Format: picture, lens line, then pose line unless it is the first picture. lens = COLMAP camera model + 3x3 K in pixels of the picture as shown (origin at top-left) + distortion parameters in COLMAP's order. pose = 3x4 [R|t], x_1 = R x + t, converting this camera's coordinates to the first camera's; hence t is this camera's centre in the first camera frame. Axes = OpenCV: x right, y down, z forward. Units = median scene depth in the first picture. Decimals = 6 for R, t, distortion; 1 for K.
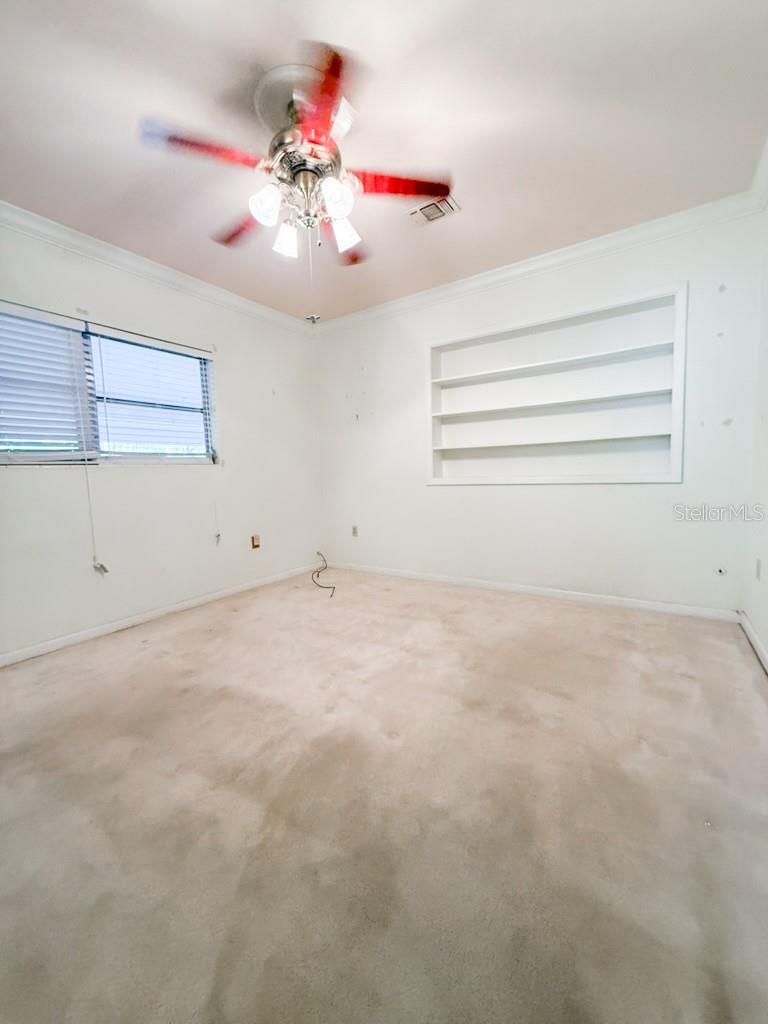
lens RADIAL K [[408.4, 0, 383.1], [0, 408.4, 510.3], [0, 0, 1]] dist [0.000222, -0.000025]
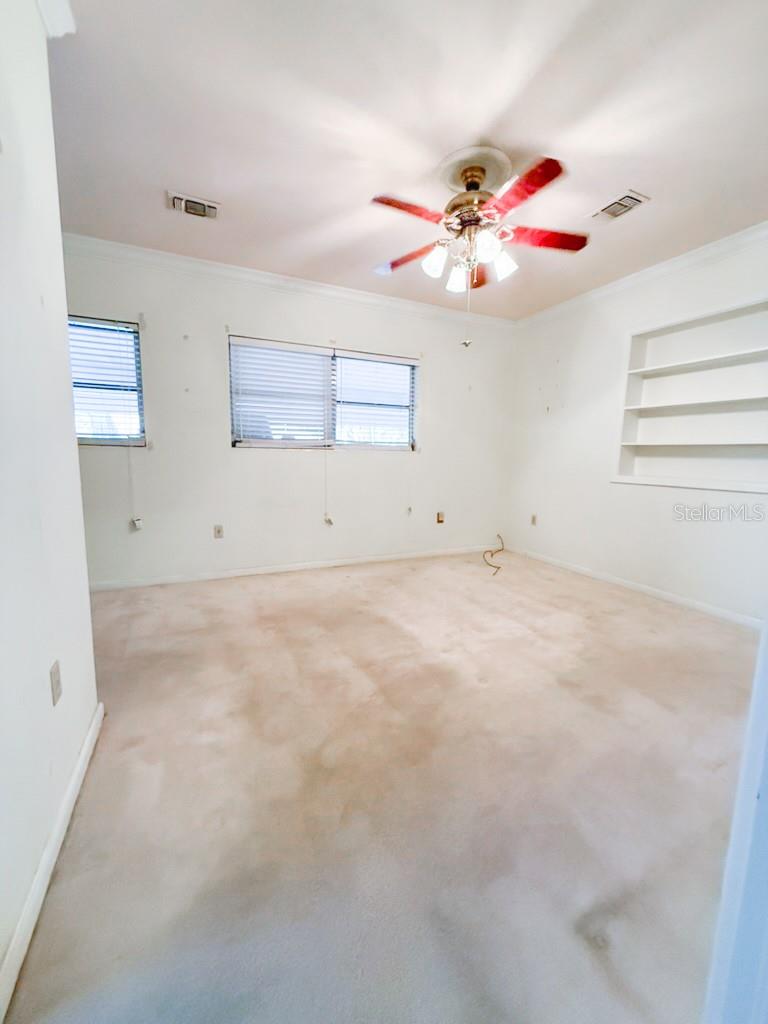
lens RADIAL K [[408.4, 0, 384.4], [0, 408.4, 511.0], [0, 0, 1]] dist [0.000222, -0.000025]
pose [[0.853704, 0.118055, -0.507200, 0.216052], [-0.093322, 0.992880, 0.074024, -0.021613], [0.512328, -0.015862, 0.858644, -0.145747]]
